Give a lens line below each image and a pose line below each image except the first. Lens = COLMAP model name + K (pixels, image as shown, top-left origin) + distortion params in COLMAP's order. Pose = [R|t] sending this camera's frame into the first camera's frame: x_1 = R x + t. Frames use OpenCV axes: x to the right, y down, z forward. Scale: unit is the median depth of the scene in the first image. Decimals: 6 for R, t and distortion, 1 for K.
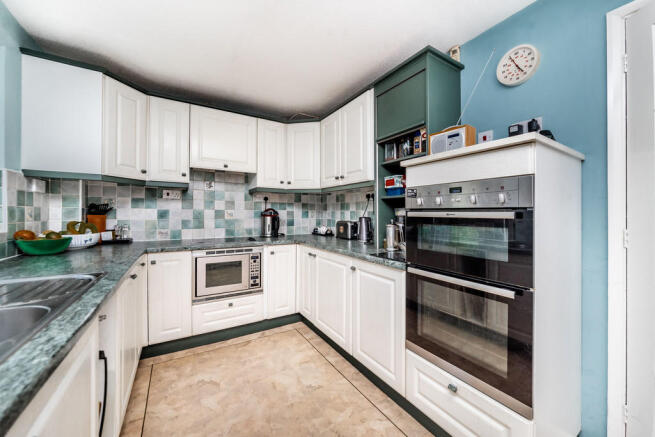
lens RADIAL K [[251.8, 0, 332.6], [0, 251.8, 212.9], [0, 0, 1]] dist [-0.002802, -0.000780]
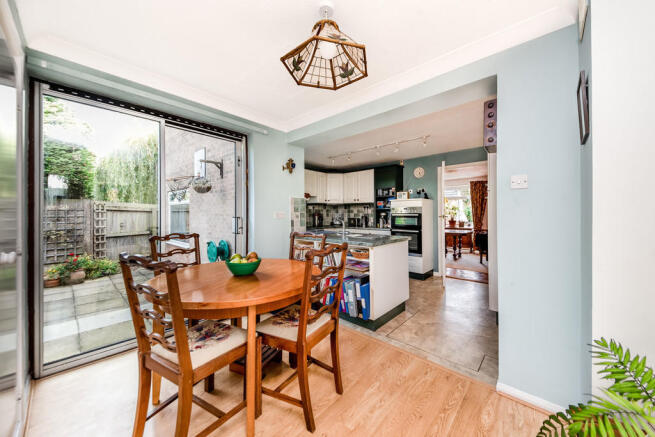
lens RADIAL K [[232.9, 0, 331.7], [0, 232.9, 214.8], [0, 0, 1]] dist [-0.001118, 0.000038]
pose [[0.960436, -0.004841, 0.278460, -0.853154], [0.003079, 0.999972, 0.006763, -0.012713], [-0.278485, -0.005638, 0.960424, -1.140024]]
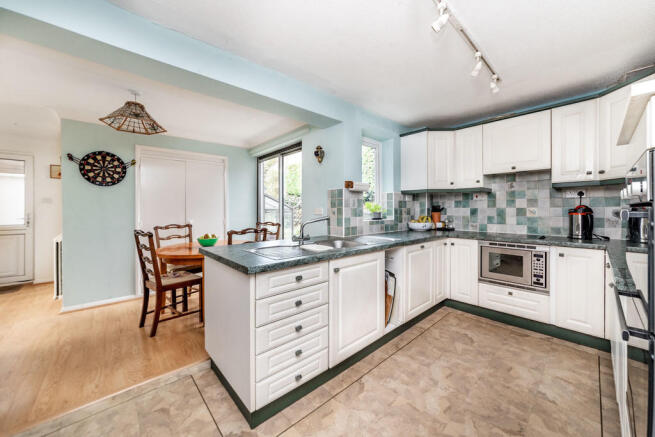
lens RADIAL K [[251.8, 0, 344.9], [0, 251.8, 203.4], [0, 0, 1]] dist [-0.002802, -0.000780]
pose [[0.207533, -0.031293, -0.977727, 0.536751], [0.005052, 0.999509, -0.030917, -0.001809], [0.978215, 0.001477, 0.207589, 0.056508]]
